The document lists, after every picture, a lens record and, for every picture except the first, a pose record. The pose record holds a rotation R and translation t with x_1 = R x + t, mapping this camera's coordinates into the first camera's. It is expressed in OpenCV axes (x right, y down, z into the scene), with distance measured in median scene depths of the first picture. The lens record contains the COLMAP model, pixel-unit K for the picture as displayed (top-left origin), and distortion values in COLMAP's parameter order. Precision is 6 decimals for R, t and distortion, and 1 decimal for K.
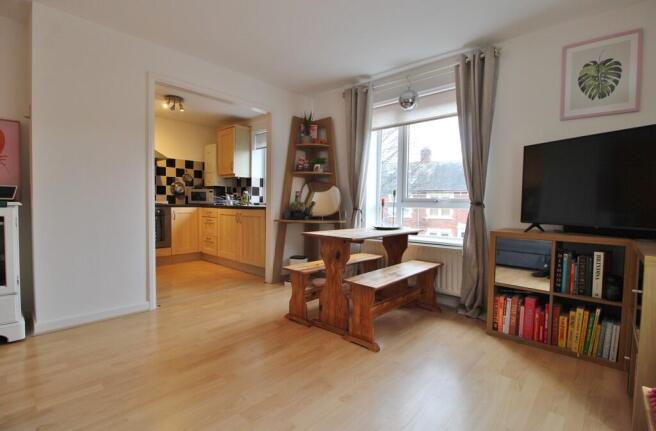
lens RADIAL K [[306.0, 0, 330.8], [0, 306.0, 216.3], [0, 0, 1]] dist [-0.016300, -0.001193]
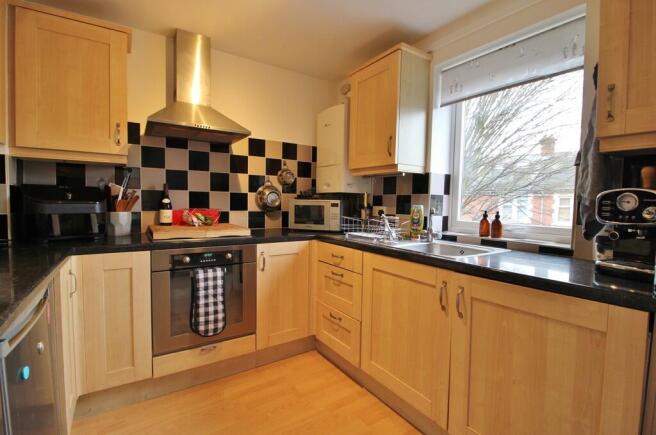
lens RADIAL K [[306.0, 0, 326.1], [0, 306.0, 219.9], [0, 0, 1]] dist [-0.016300, -0.001193]
pose [[0.966448, 0.015657, -0.256385, -0.282405], [-0.013123, 0.999847, 0.011590, -0.063022], [0.256527, -0.007836, 0.966505, 0.538086]]
